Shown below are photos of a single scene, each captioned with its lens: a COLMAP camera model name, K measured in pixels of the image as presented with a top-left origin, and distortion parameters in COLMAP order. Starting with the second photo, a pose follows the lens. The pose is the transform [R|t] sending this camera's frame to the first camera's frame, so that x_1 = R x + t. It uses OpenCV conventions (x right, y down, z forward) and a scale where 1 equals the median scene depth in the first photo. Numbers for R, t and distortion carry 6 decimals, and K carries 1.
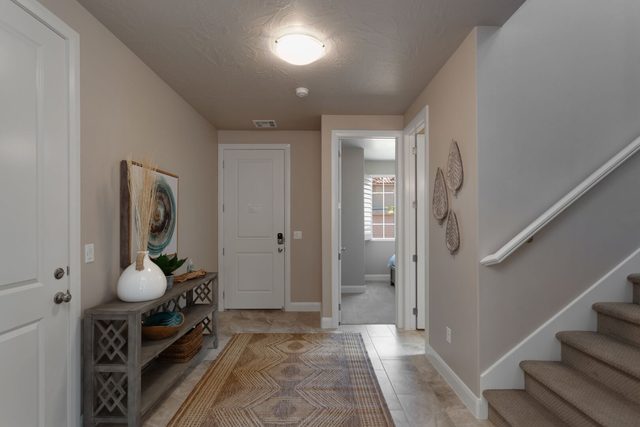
lens RADIAL K [[298.1, 0, 323.0], [0, 298.1, 219.2], [0, 0, 1]] dist [0.015187, 0.000626]
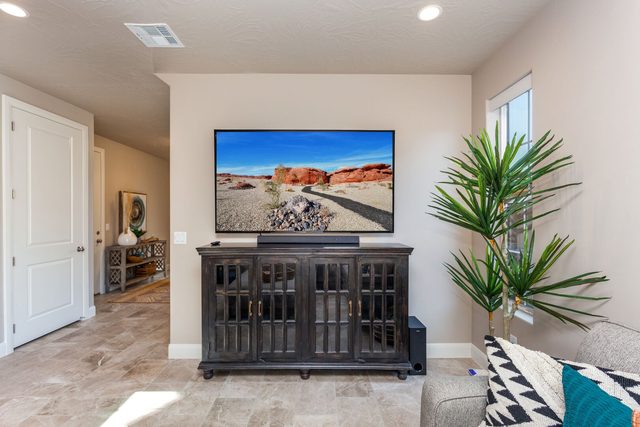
lens RADIAL K [[298.1, 0, 314.2], [0, 298.1, 214.8], [0, 0, 1]] dist [0.015187, 0.000626]
pose [[0.999551, 0.005099, -0.029527, 1.091277], [-0.005061, 0.999986, 0.001339, -0.009226], [0.029533, -0.001189, 0.999563, -1.544436]]
